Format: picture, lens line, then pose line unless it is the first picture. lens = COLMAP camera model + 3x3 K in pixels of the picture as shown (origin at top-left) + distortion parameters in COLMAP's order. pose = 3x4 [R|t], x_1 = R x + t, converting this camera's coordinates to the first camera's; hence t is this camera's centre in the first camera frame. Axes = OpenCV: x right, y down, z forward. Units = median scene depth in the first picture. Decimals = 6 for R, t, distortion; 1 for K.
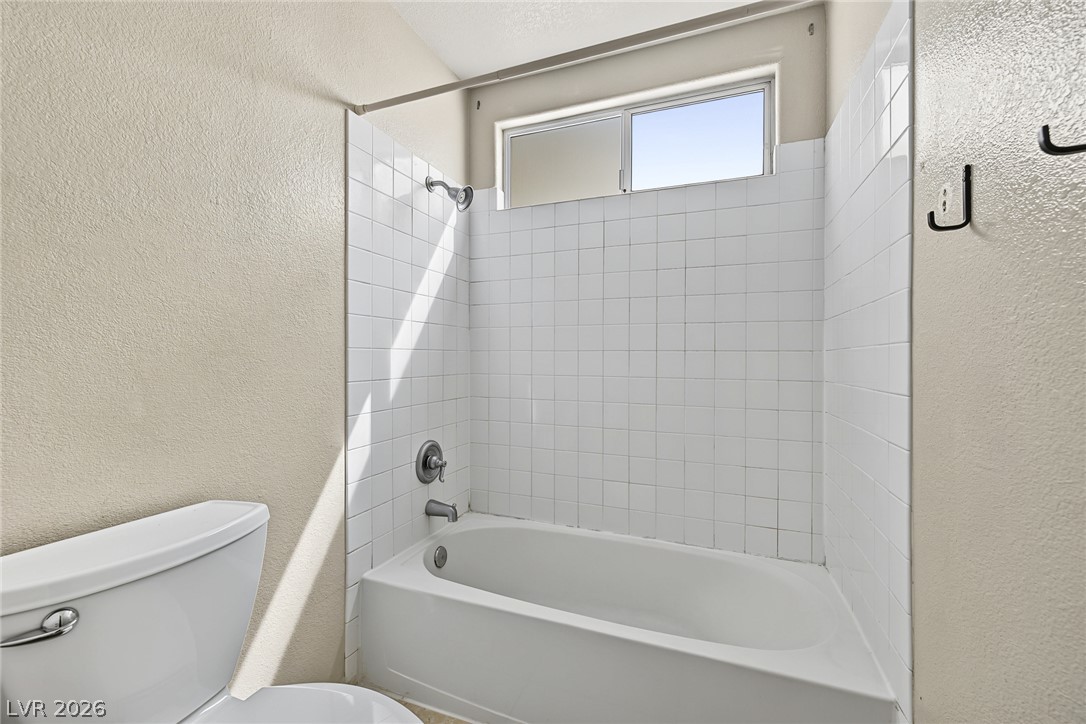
lens RADIAL K [[476.4, 0, 540.5], [0, 476.4, 360.1], [0, 0, 1]] dist [0.008266, -0.001626]
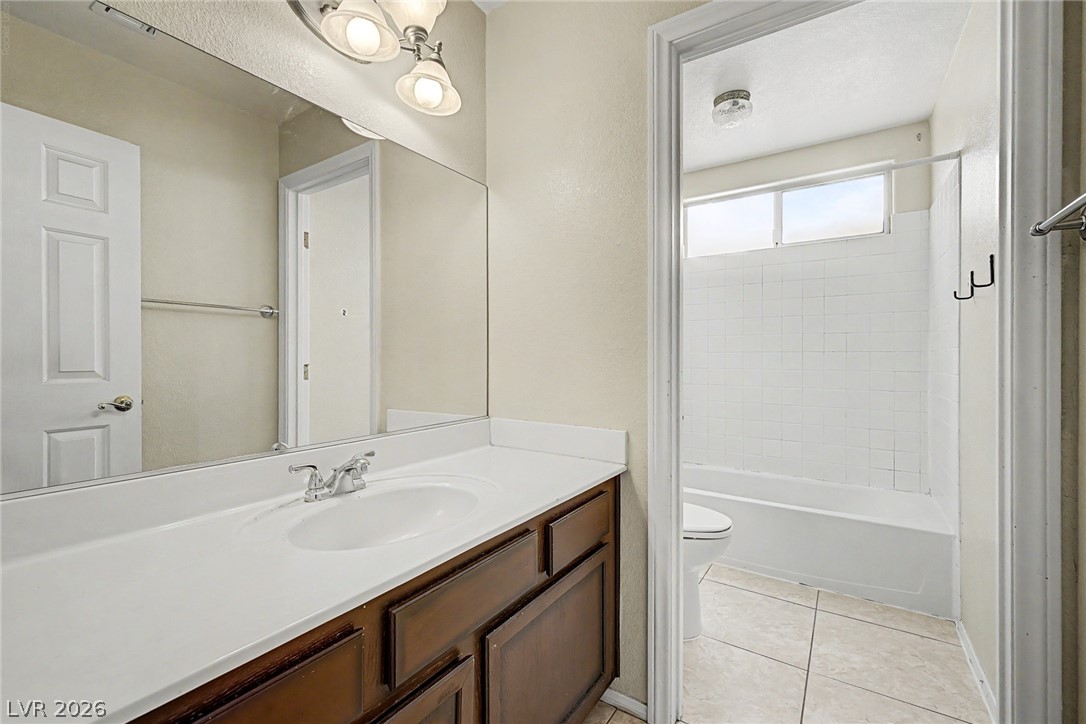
lens RADIAL K [[476.4, 0, 524.5], [0, 476.4, 360.0], [0, 0, 1]] dist [0.008266, -0.001626]
pose [[0.972758, -0.000564, -0.231822, -0.287653], [-0.000859, 0.999981, -0.006038, 0.017029], [0.231821, 0.006073, 0.972739, -0.739911]]
